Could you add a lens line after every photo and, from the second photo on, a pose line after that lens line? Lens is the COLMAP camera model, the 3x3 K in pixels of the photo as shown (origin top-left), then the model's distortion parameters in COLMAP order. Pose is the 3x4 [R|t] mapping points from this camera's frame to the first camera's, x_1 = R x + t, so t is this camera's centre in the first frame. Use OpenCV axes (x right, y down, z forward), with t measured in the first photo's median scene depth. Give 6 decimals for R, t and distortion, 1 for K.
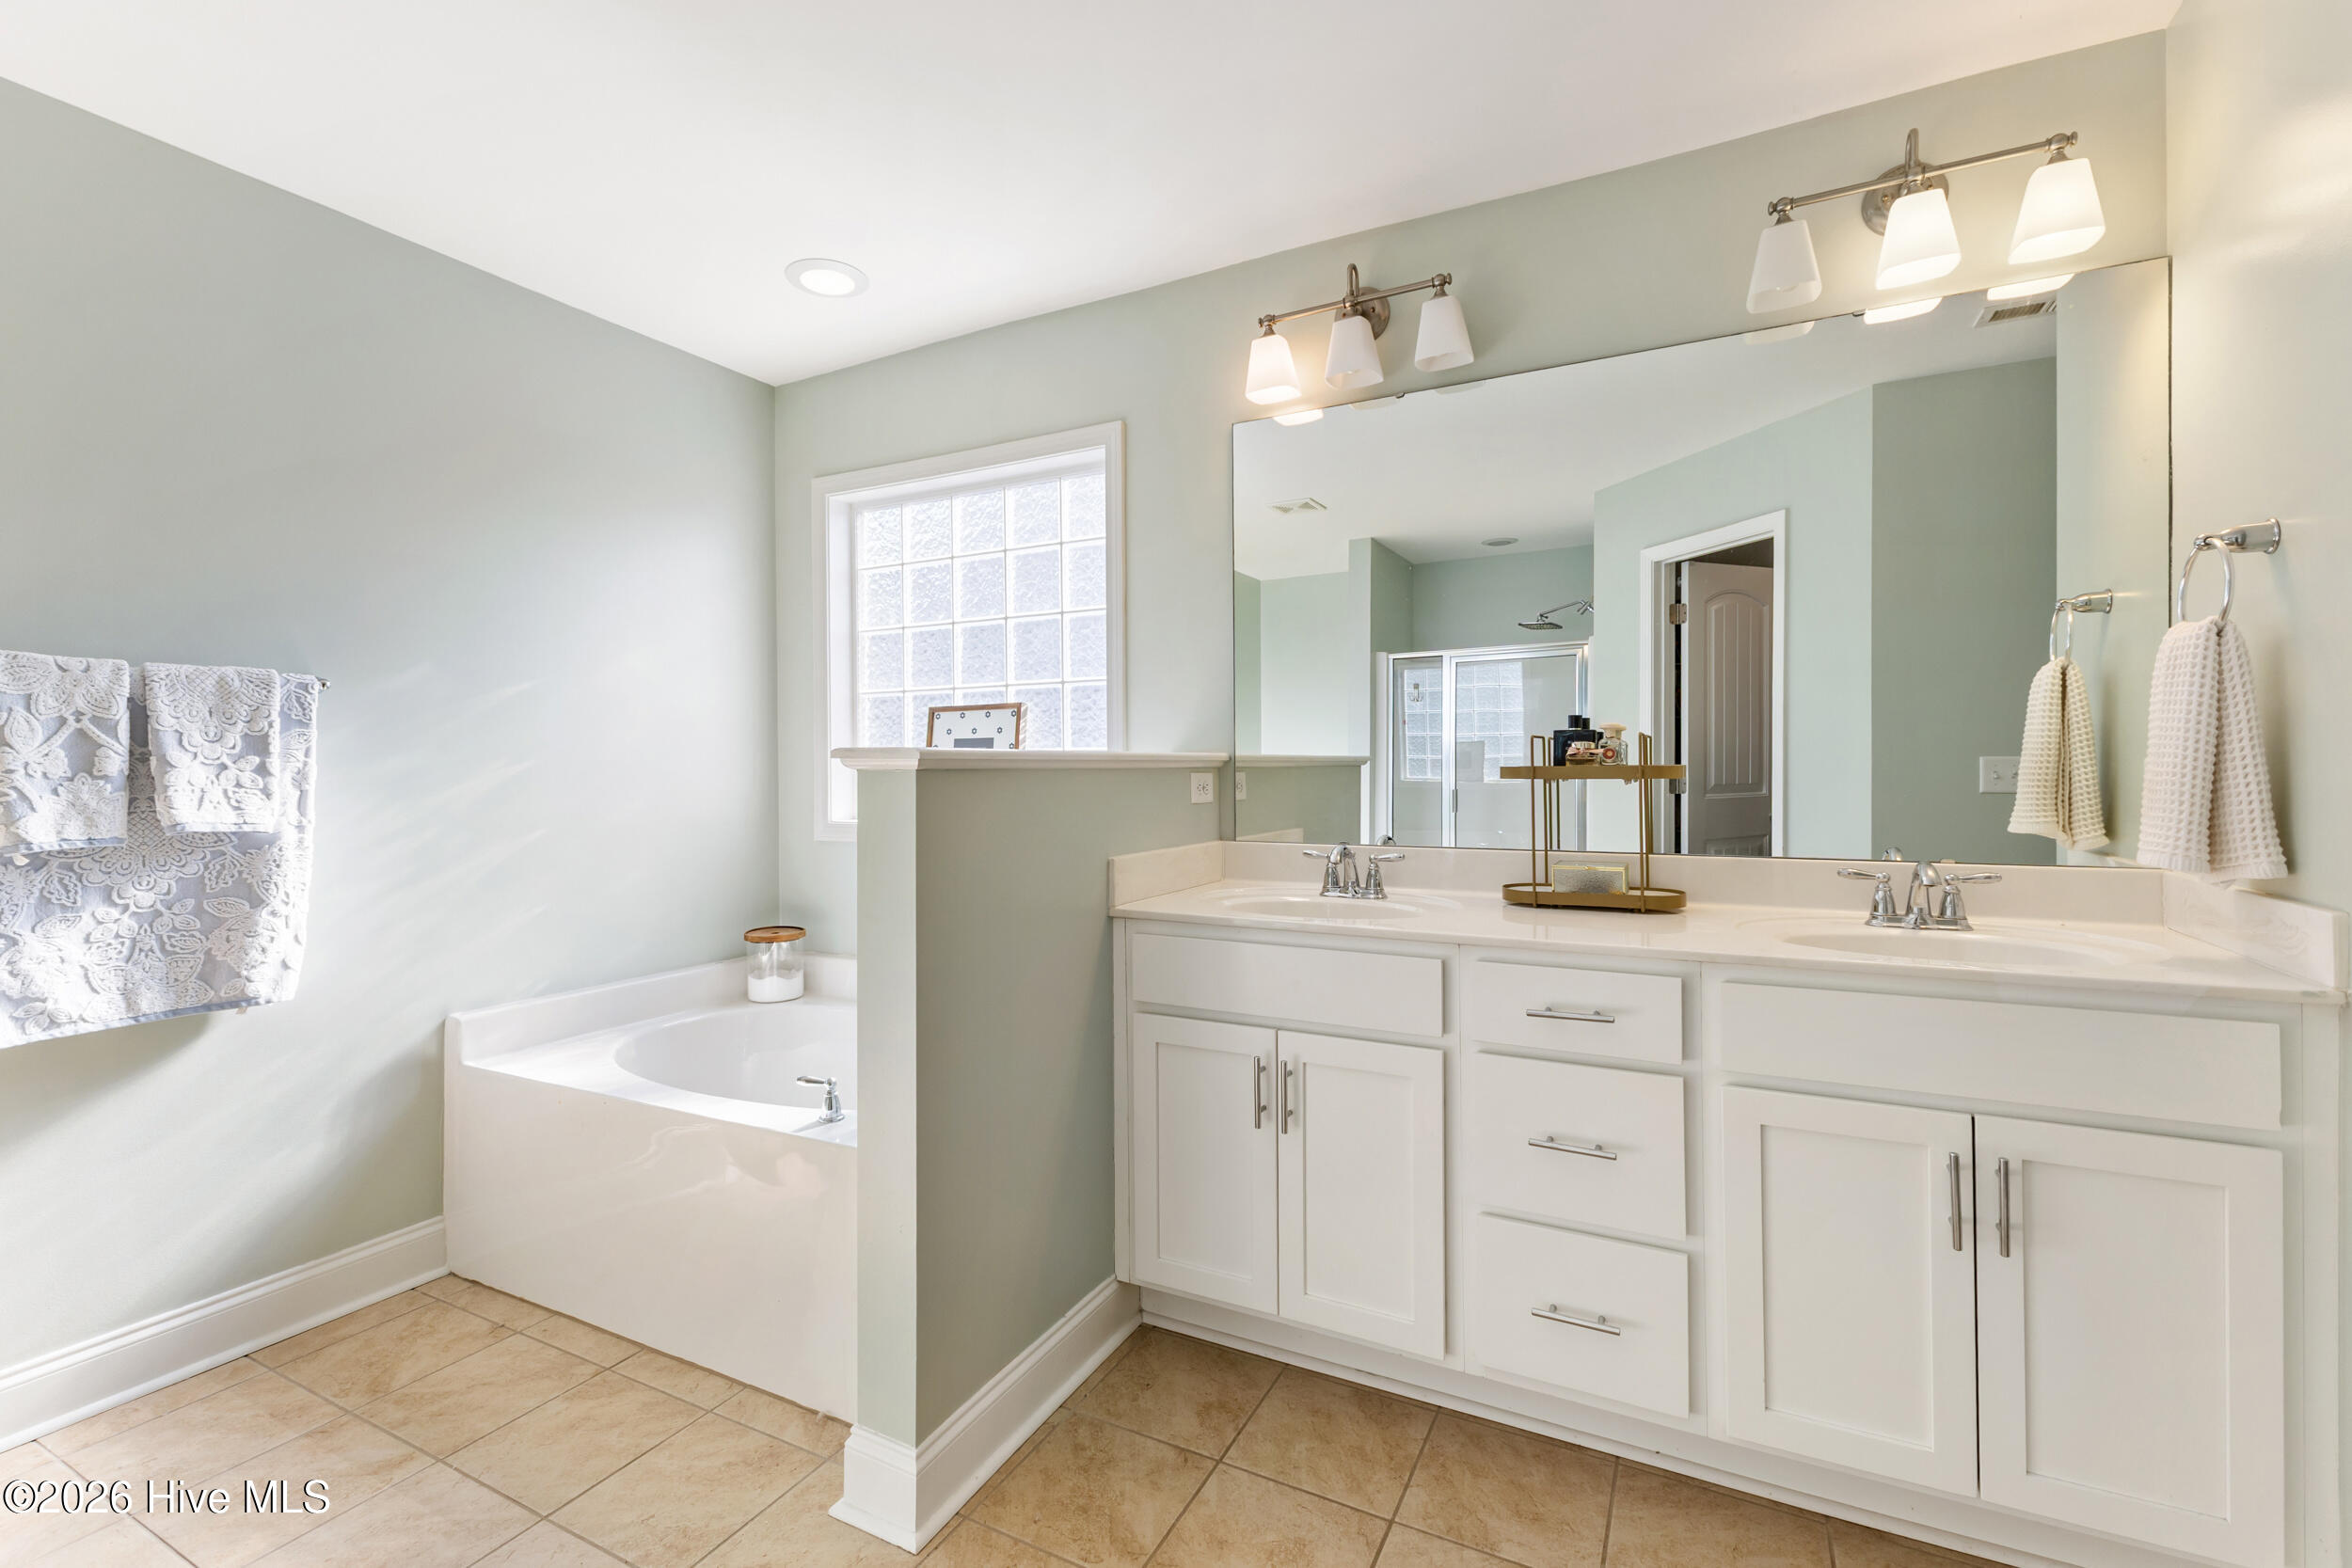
lens RADIAL K [[1015.1, 0, 1183.5], [0, 1015.1, 764.7], [0, 0, 1]] dist [0.006390, -0.000038]
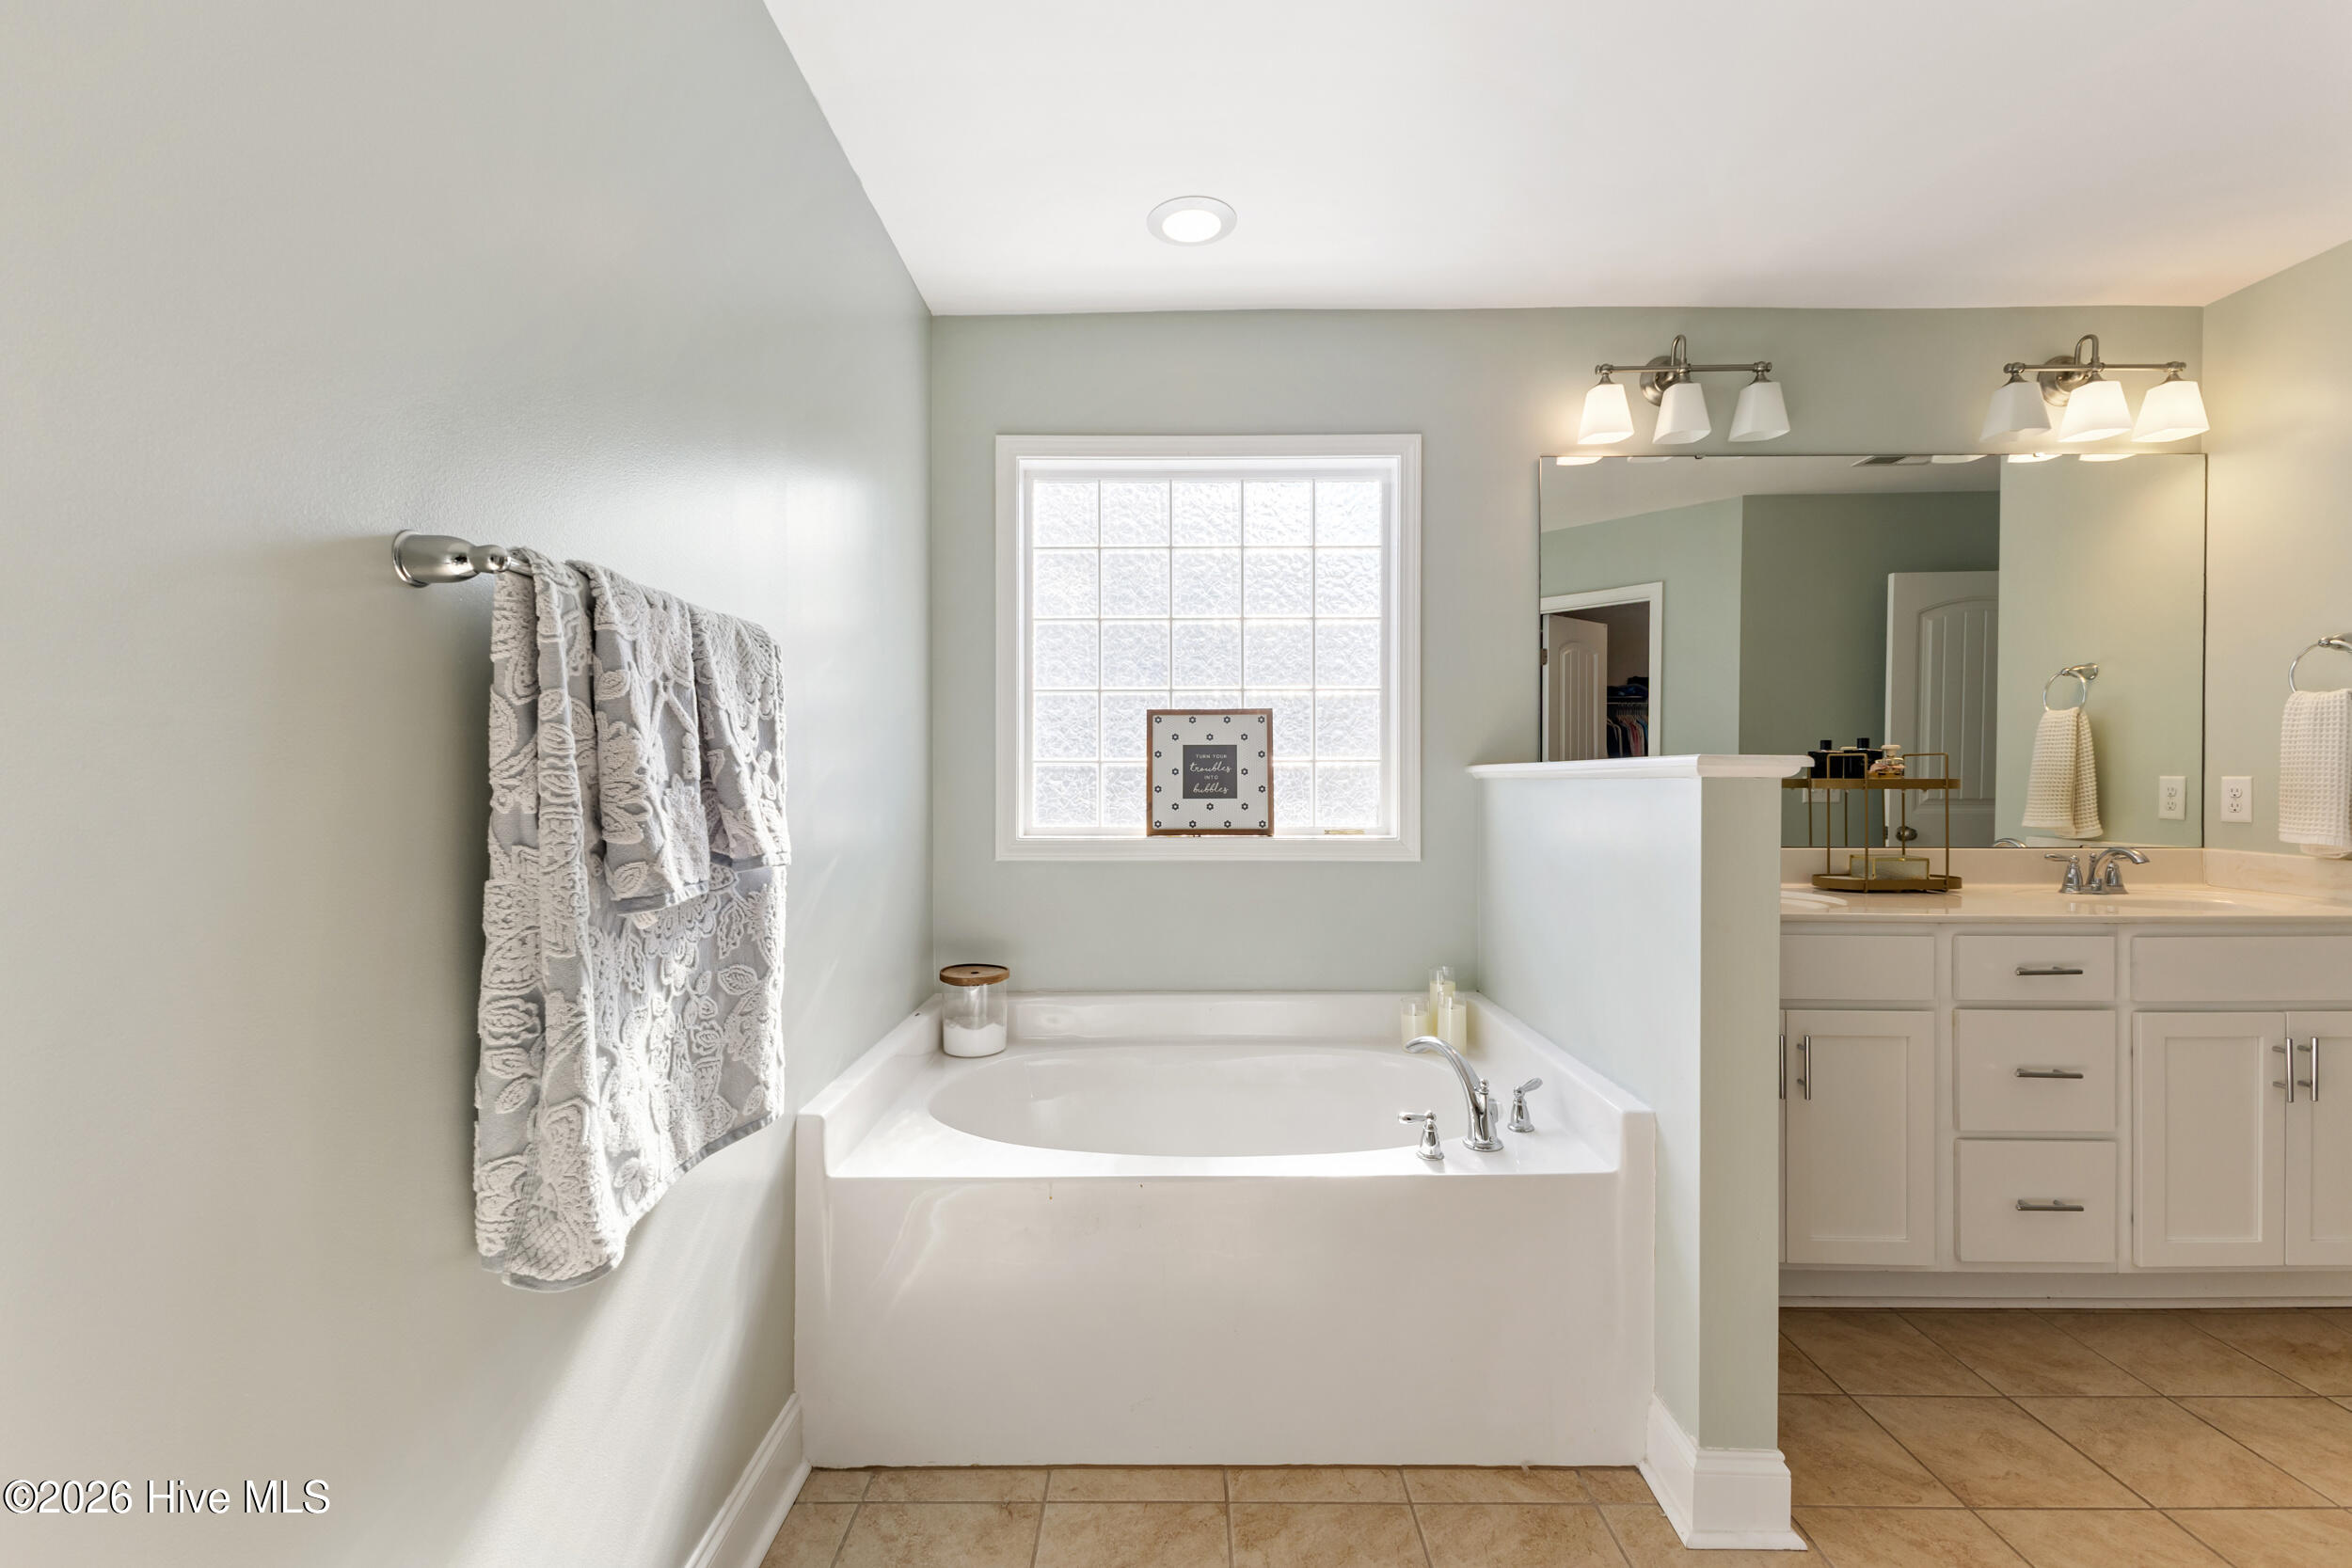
lens RADIAL K [[1015.4, 0, 1174.3], [0, 1015.4, 773.8], [0, 0, 1]] dist [0.019681, -0.006629]
pose [[0.888725, 0.008408, 0.458364, -0.991434], [-0.006878, 0.999964, -0.005007, 0.007290], [-0.458389, 0.001297, 0.888751, 0.284016]]
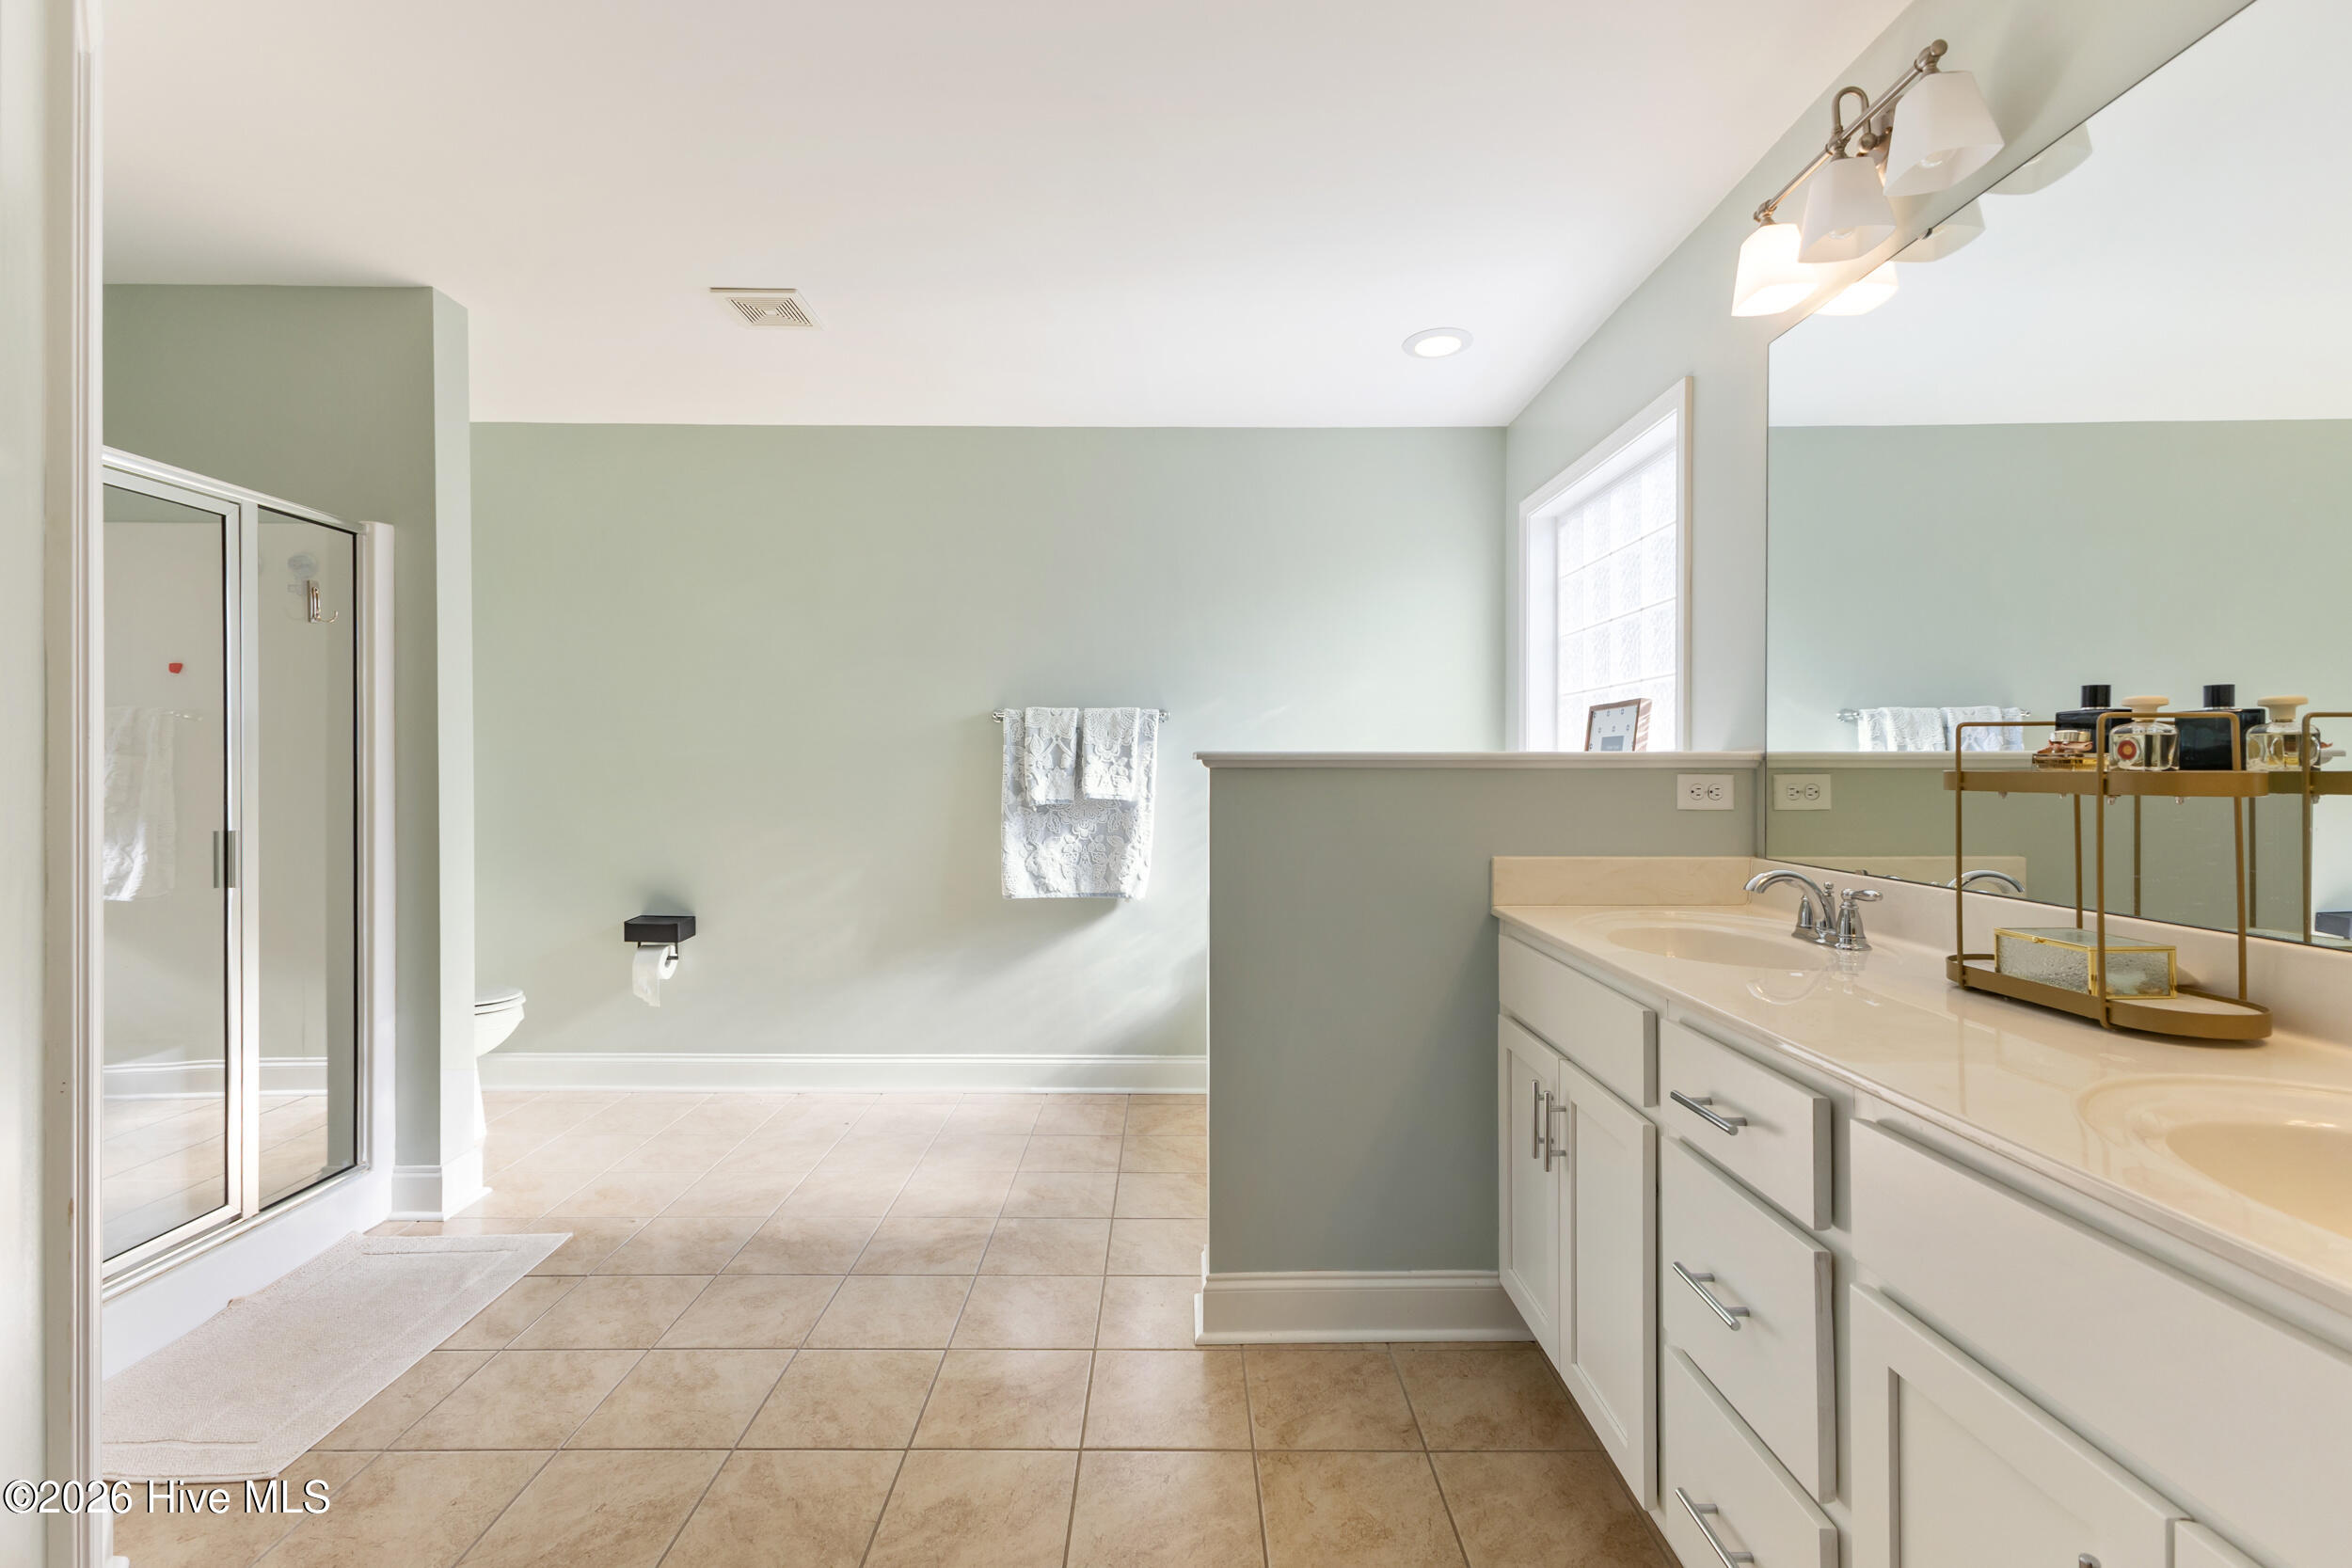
lens RADIAL K [[1015.1, 0, 1183.5], [0, 1015.1, 764.7], [0, 0, 1]] dist [0.006390, -0.000038]
pose [[0.462888, 0.004304, -0.886407, 0.715382], [-0.002606, 0.999990, 0.003495, -0.002373], [0.886413, 0.000692, 0.462894, 0.275248]]
